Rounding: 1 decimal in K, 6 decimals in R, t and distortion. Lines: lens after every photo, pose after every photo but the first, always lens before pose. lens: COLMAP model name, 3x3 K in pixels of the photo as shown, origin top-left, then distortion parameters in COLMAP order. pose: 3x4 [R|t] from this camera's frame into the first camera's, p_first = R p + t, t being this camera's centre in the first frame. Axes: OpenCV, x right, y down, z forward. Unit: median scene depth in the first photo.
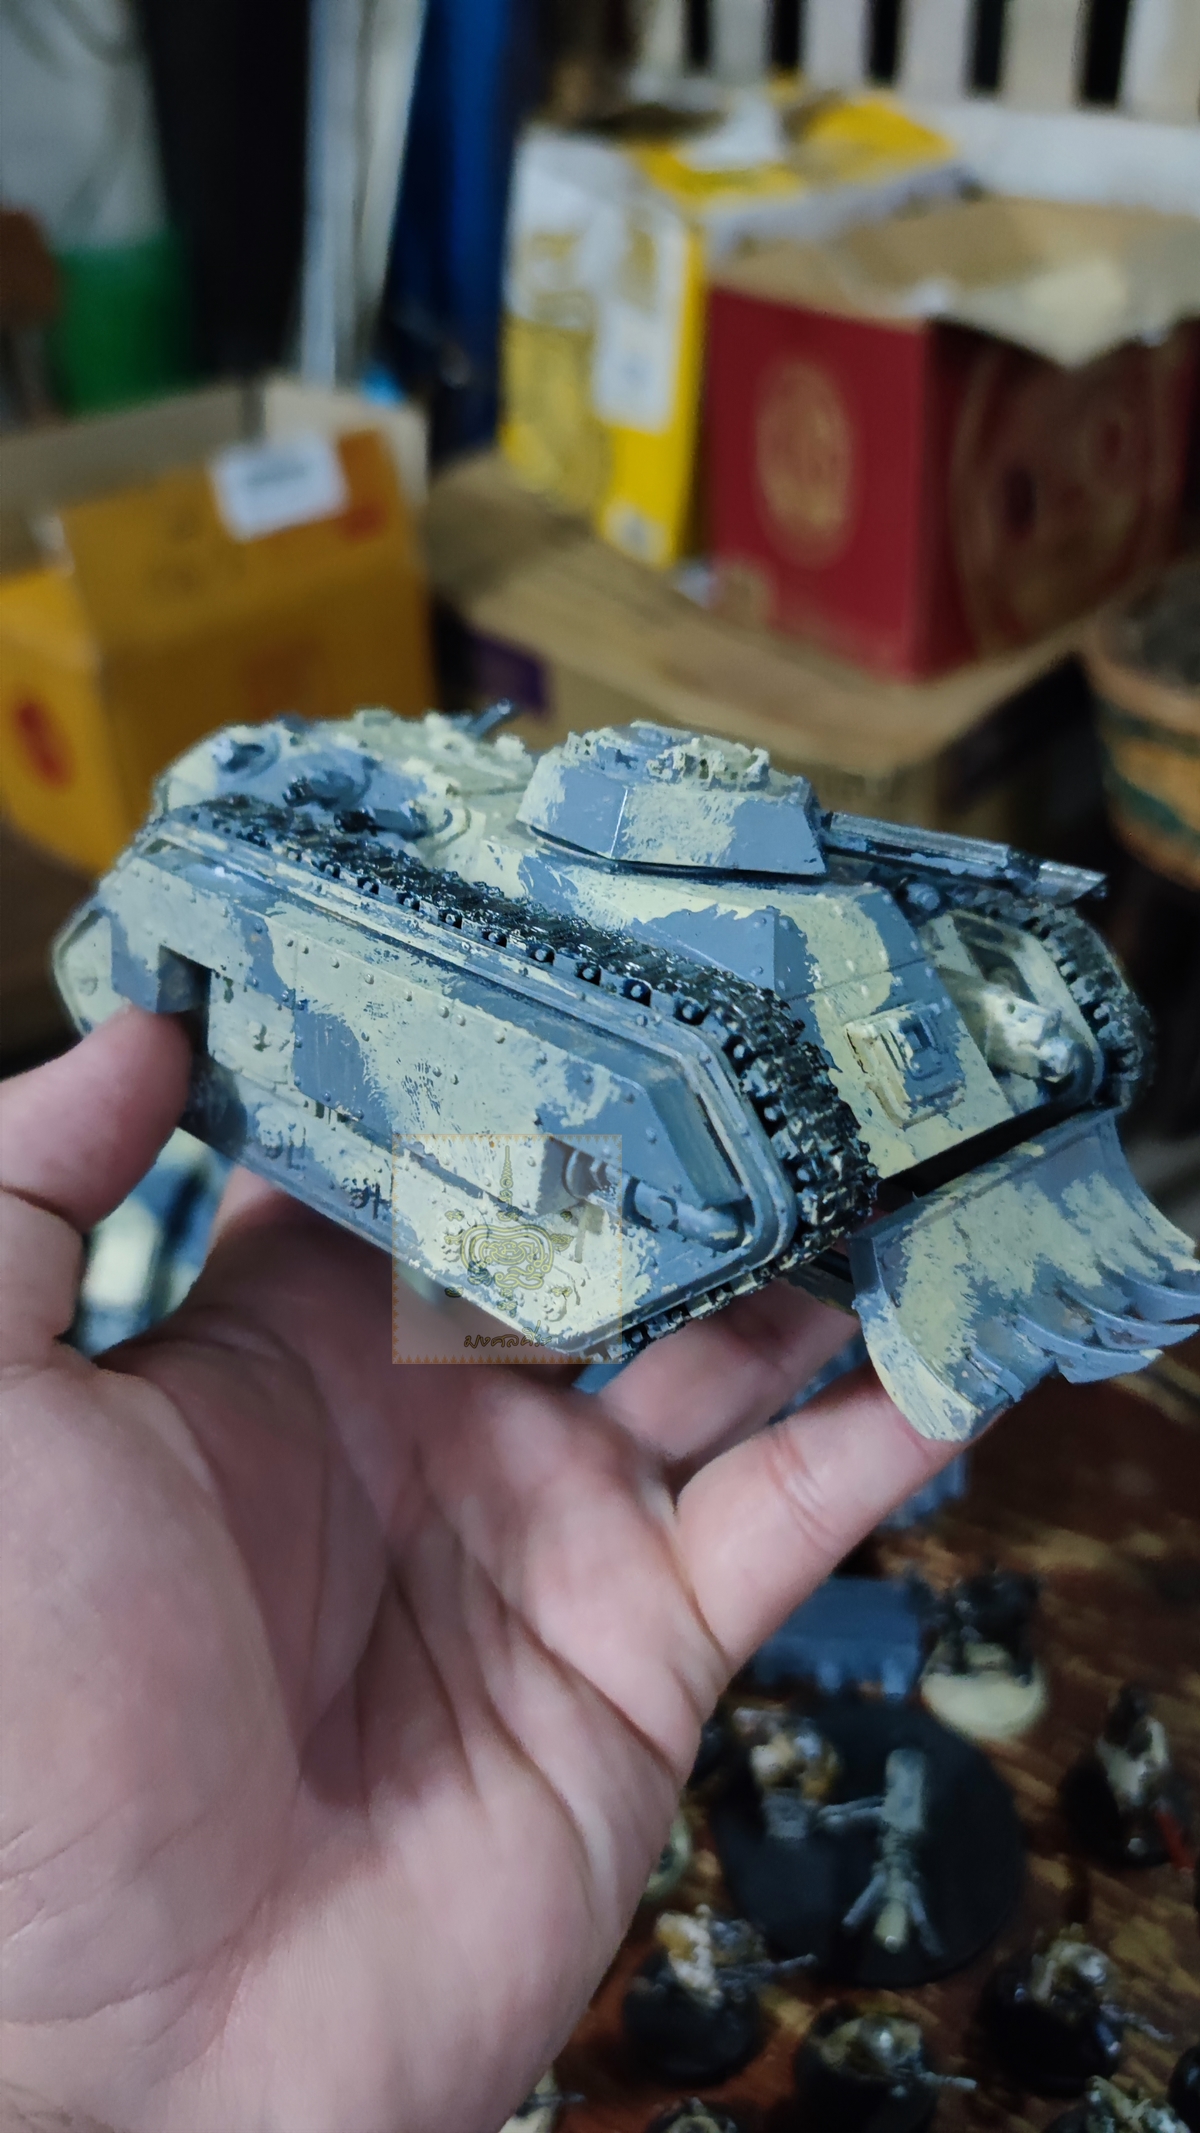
lens RADIAL K [[1701.9, 0, 595.9], [0, 1701.9, 1046.9], [0, 0, 1]] dist [-0.057276, 0.023510]
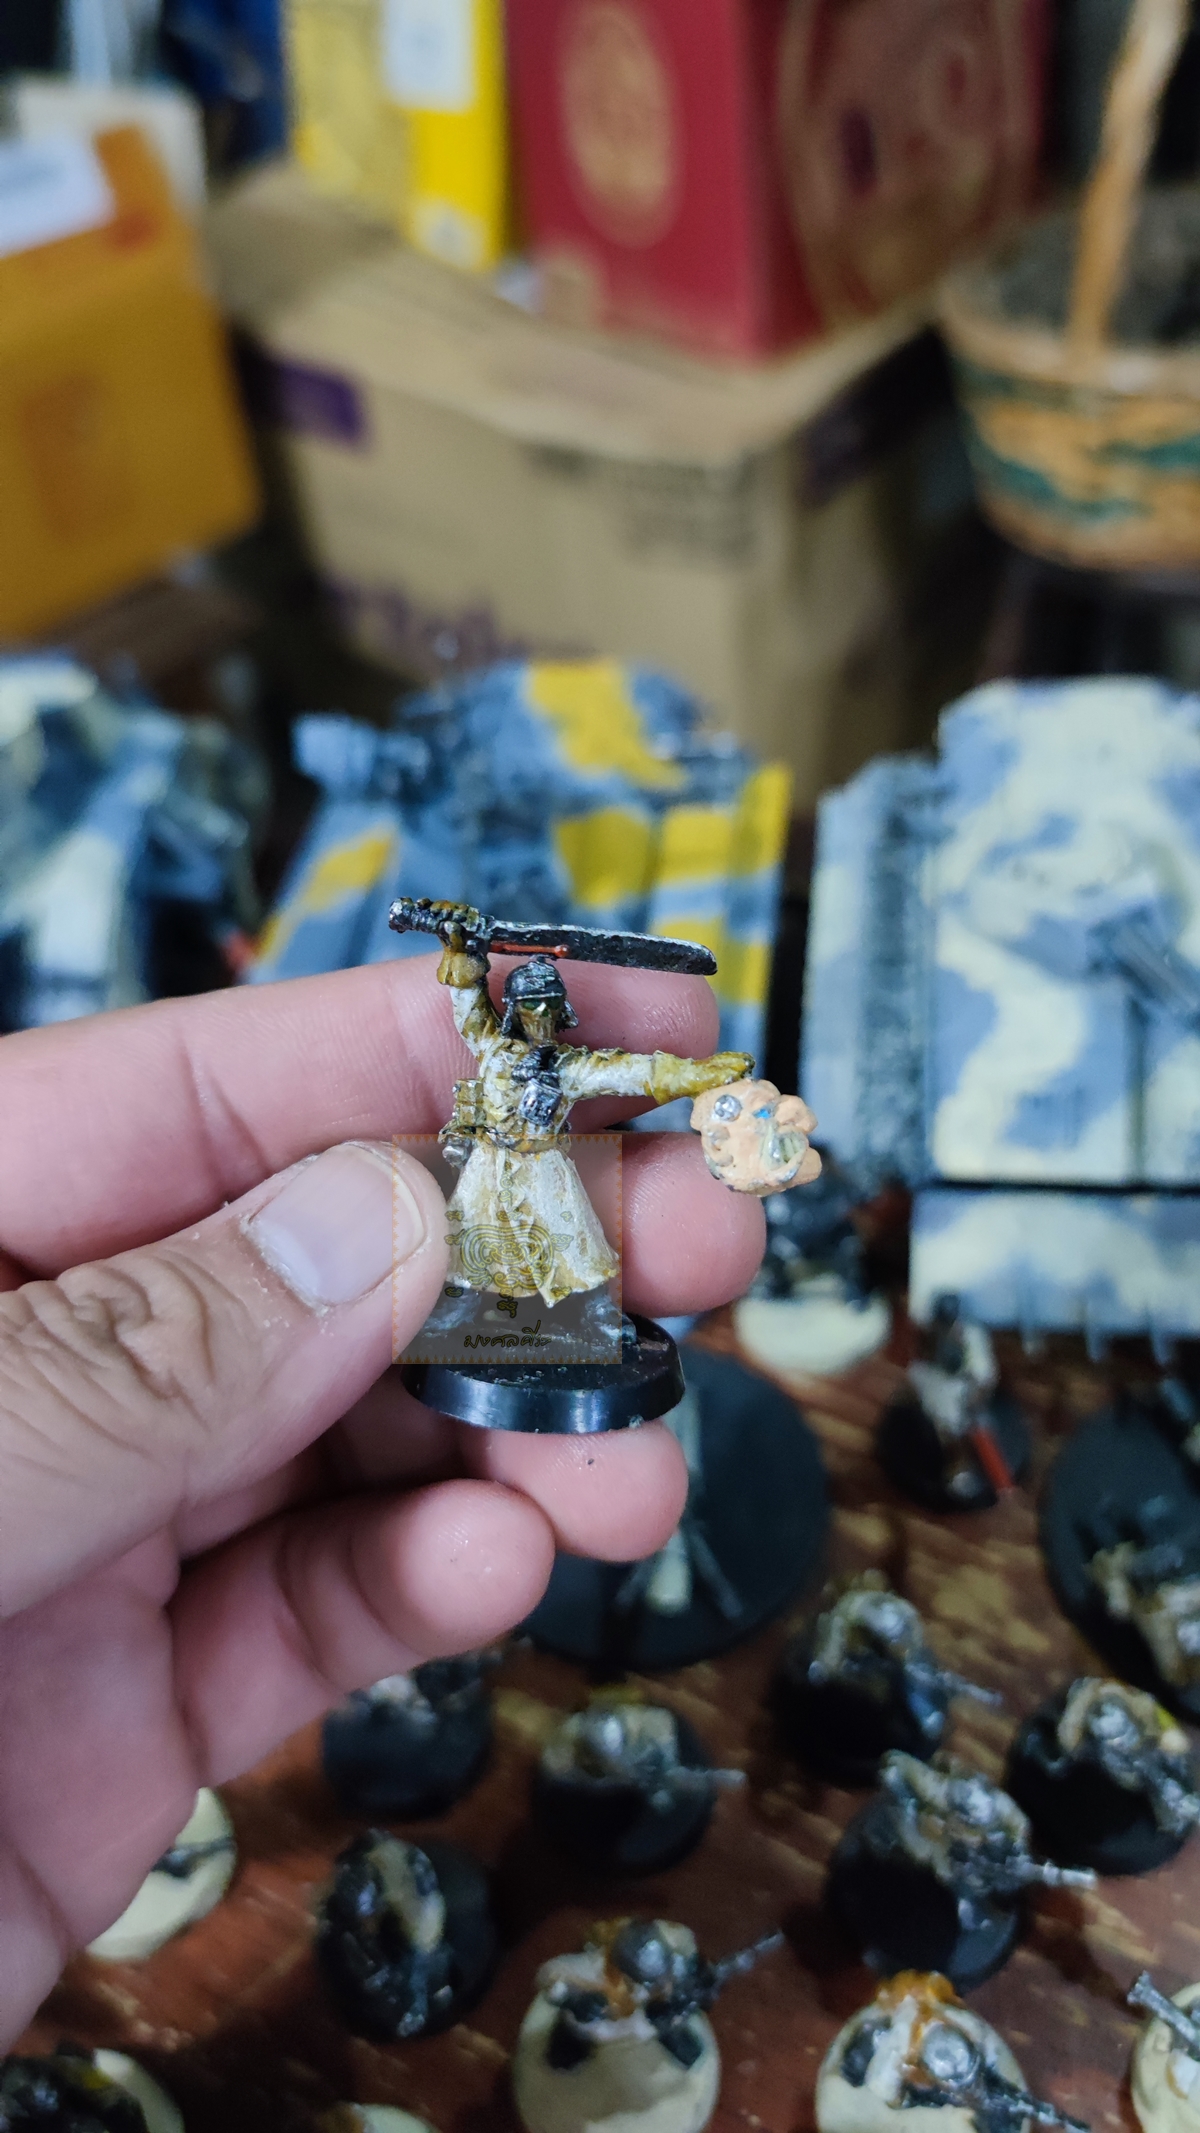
lens RADIAL K [[1683.9, 0, 618.7], [0, 1683.9, 1065.7], [0, 0, 1]] dist [-0.014742, -0.033364]
pose [[0.995151, -0.091544, 0.035964, 0.046188], [0.087327, 0.990617, 0.105127, 0.055859], [-0.045250, -0.101477, 0.993808, 0.070298]]
